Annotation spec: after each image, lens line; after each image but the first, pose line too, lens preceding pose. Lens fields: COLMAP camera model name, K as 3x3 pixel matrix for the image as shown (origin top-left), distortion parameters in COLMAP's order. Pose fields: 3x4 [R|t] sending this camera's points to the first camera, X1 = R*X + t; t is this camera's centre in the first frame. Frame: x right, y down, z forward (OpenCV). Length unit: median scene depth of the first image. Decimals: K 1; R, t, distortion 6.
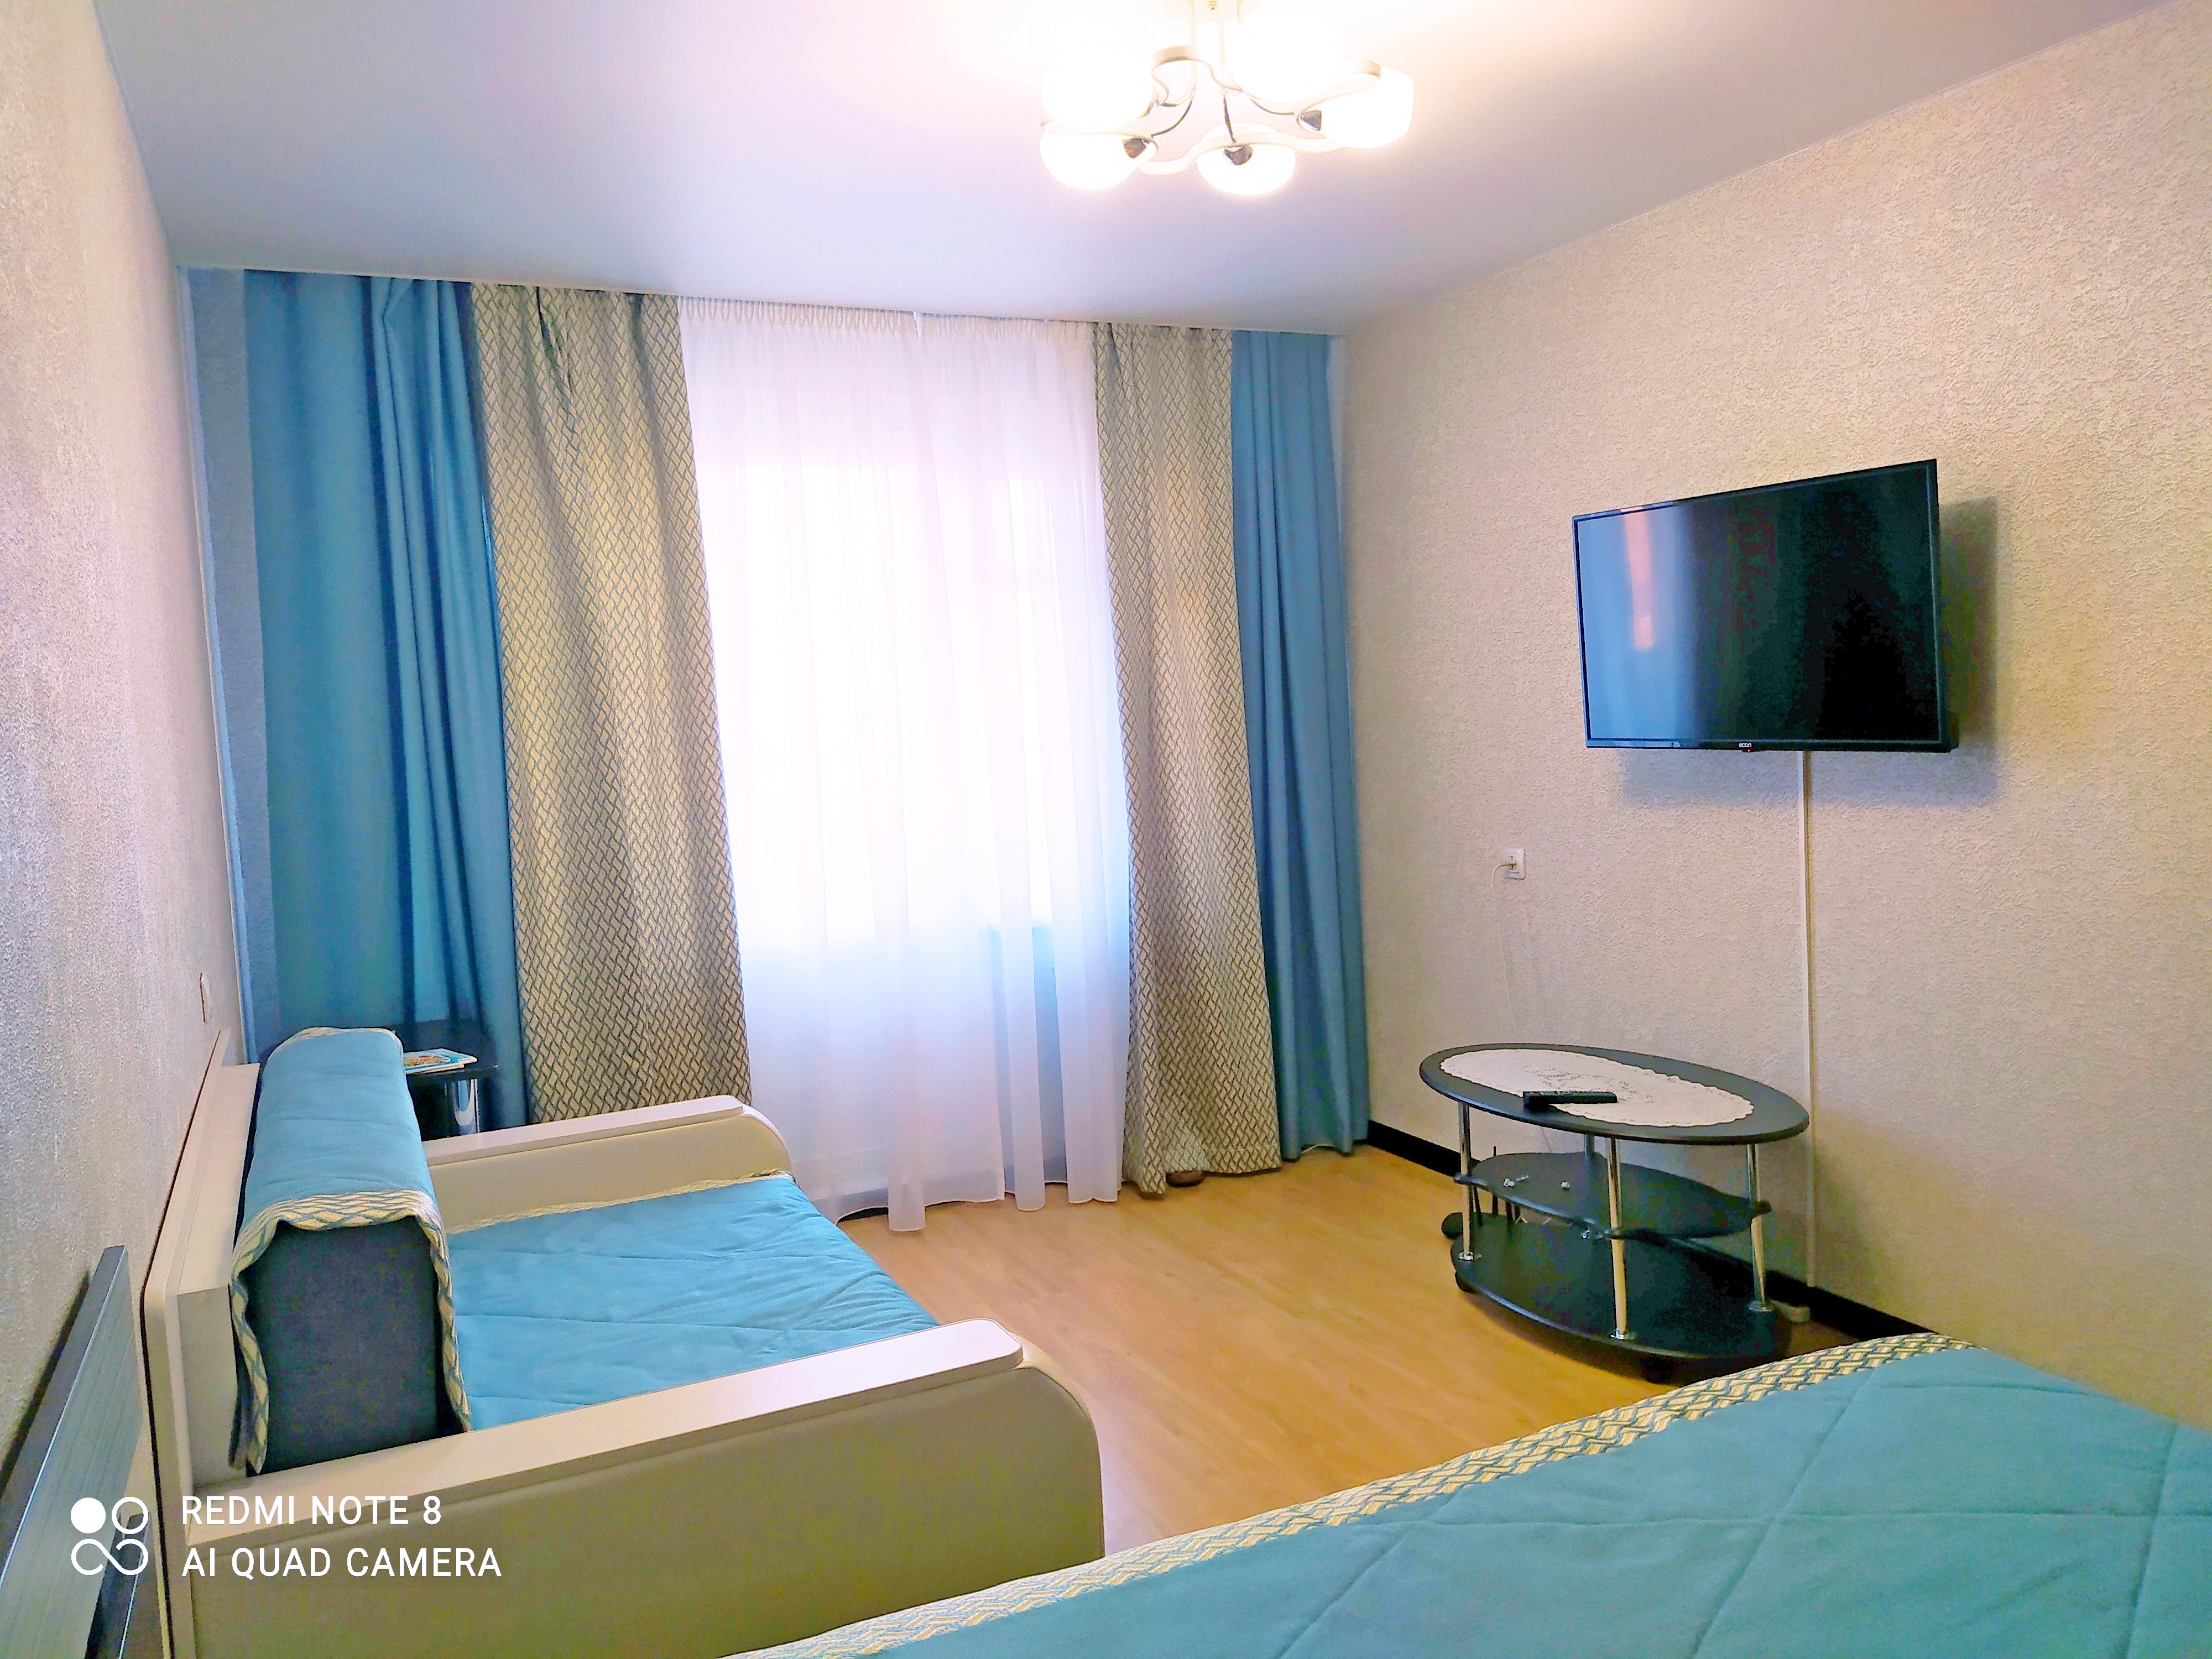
lens RADIAL K [[1663.1, 0, 1121.2], [0, 1663.1, 823.7], [0, 0, 1]] dist [0.144733, -0.216003]
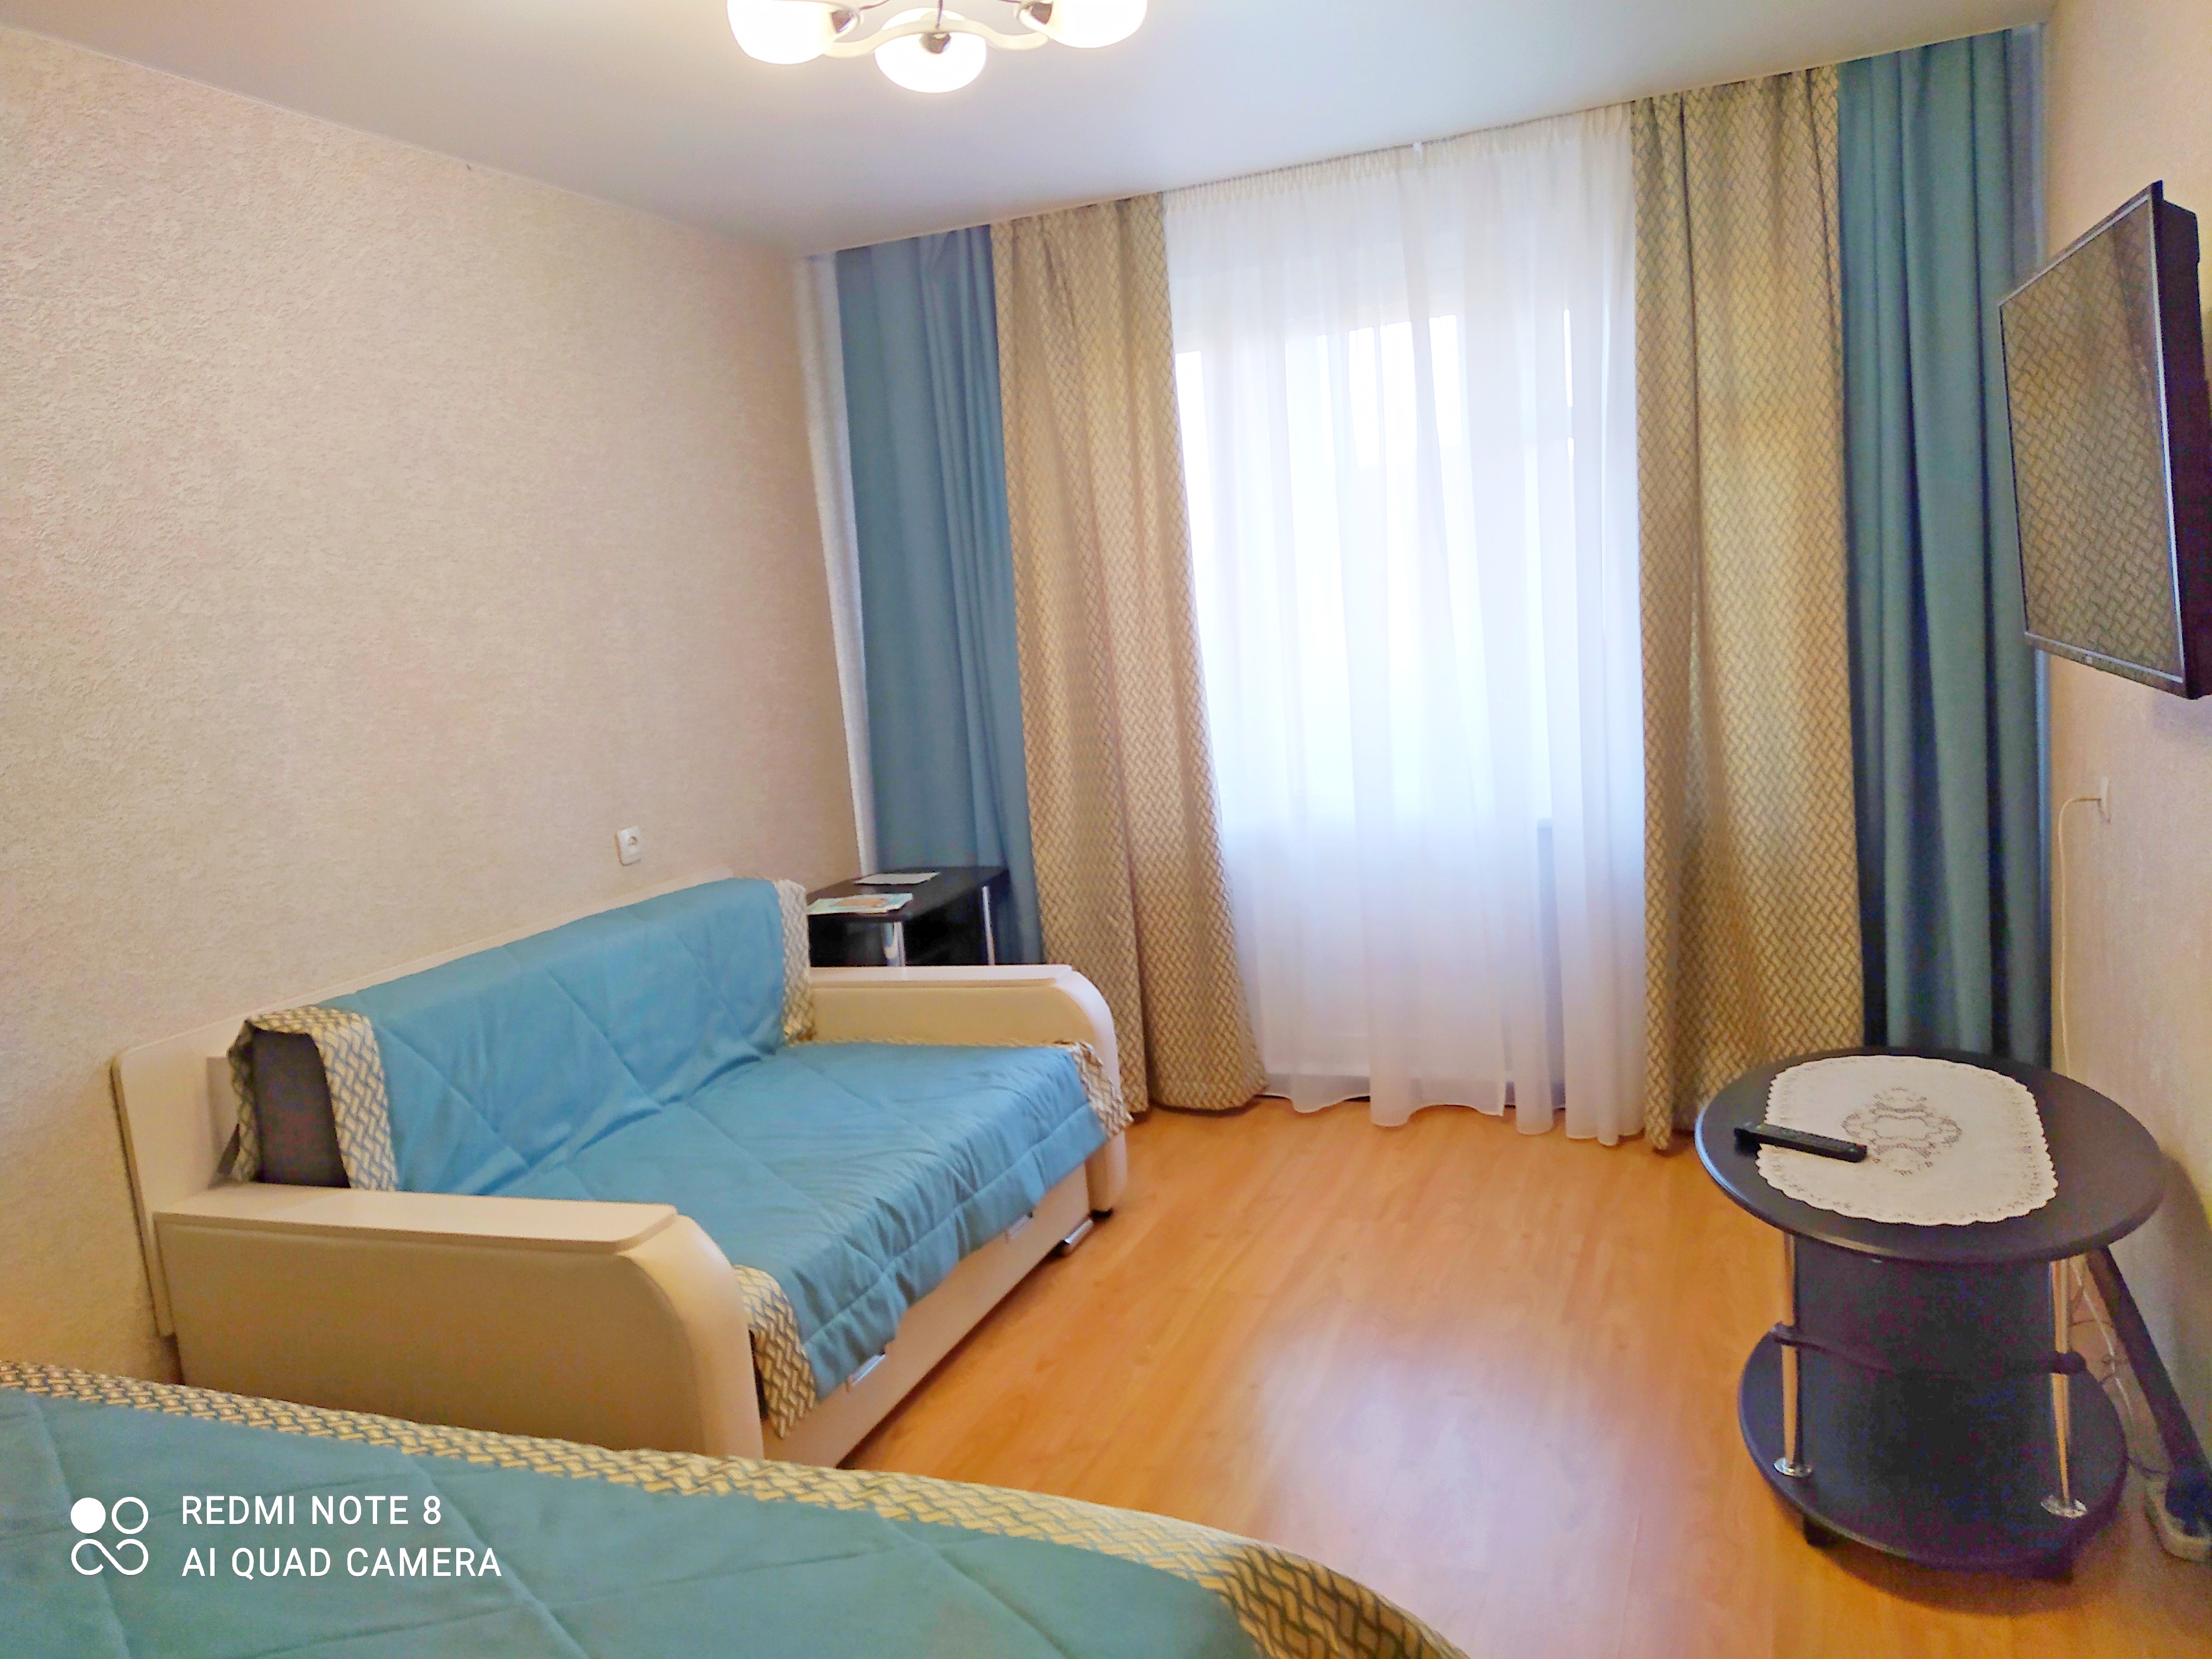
lens RADIAL K [[1663.1, 0, 1121.2], [0, 1663.1, 823.7], [0, 0, 1]] dist [0.144733, -0.216003]
pose [[0.689282, 0.084173, -0.719586, 0.508051], [-0.000258, 0.993256, 0.115939, -0.051207], [0.724493, -0.079729, 0.684656, 0.257892]]
